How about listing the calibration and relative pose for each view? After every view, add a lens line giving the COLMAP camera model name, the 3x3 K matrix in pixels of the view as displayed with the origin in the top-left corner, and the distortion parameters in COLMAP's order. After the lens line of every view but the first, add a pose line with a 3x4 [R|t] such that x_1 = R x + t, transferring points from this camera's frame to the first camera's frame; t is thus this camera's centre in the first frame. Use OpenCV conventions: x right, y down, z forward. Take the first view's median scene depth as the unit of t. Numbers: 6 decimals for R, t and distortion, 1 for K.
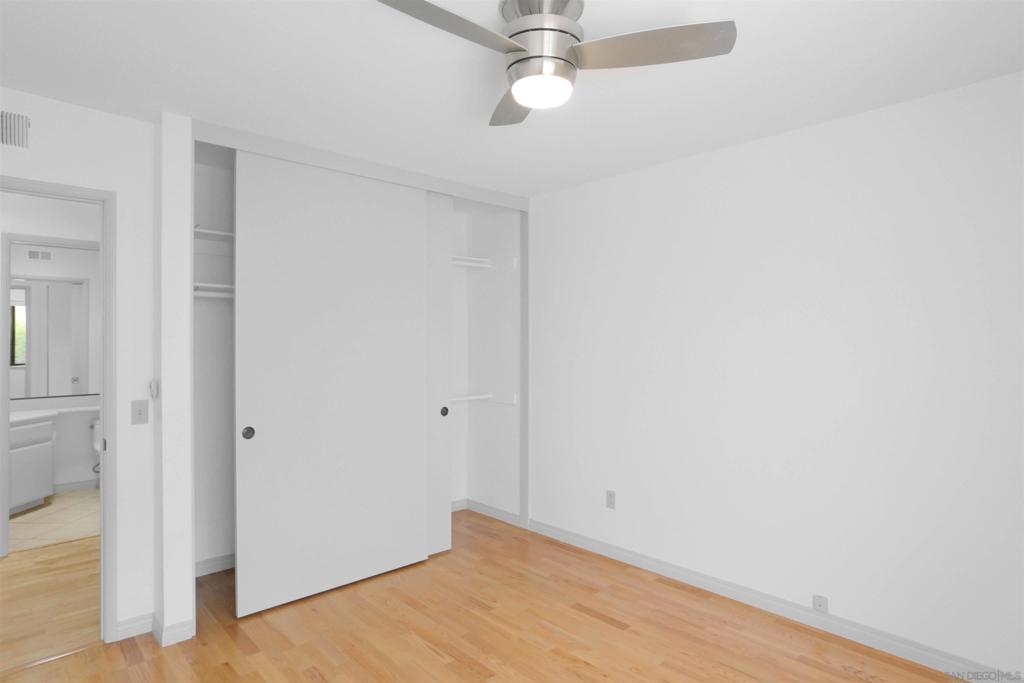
lens RADIAL K [[568.7, 0, 512.0], [0, 568.7, 341.5], [0, 0, 1]] dist [-0.000604, 0.001283]
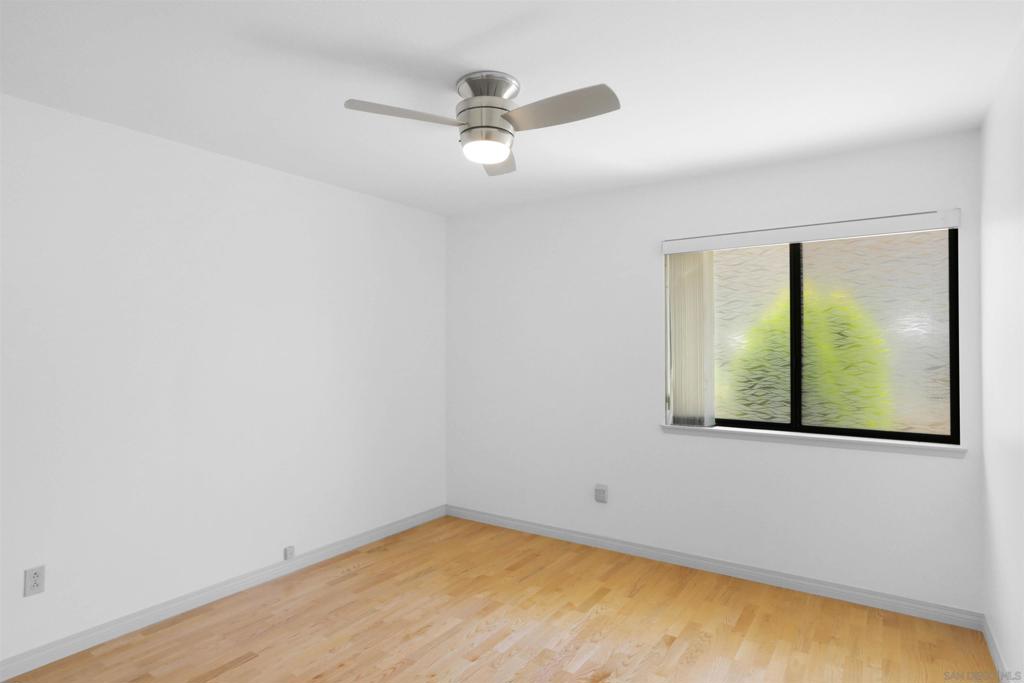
lens RADIAL K [[568.7, 0, 512.0], [0, 568.7, 341.5], [0, 0, 1]] dist [-0.000604, 0.001283]
pose [[-0.229122, 0.008289, 0.973362, -0.752426], [-0.005837, 0.999934, -0.009889, 0.001474], [-0.973380, -0.007947, -0.229058, 0.759654]]
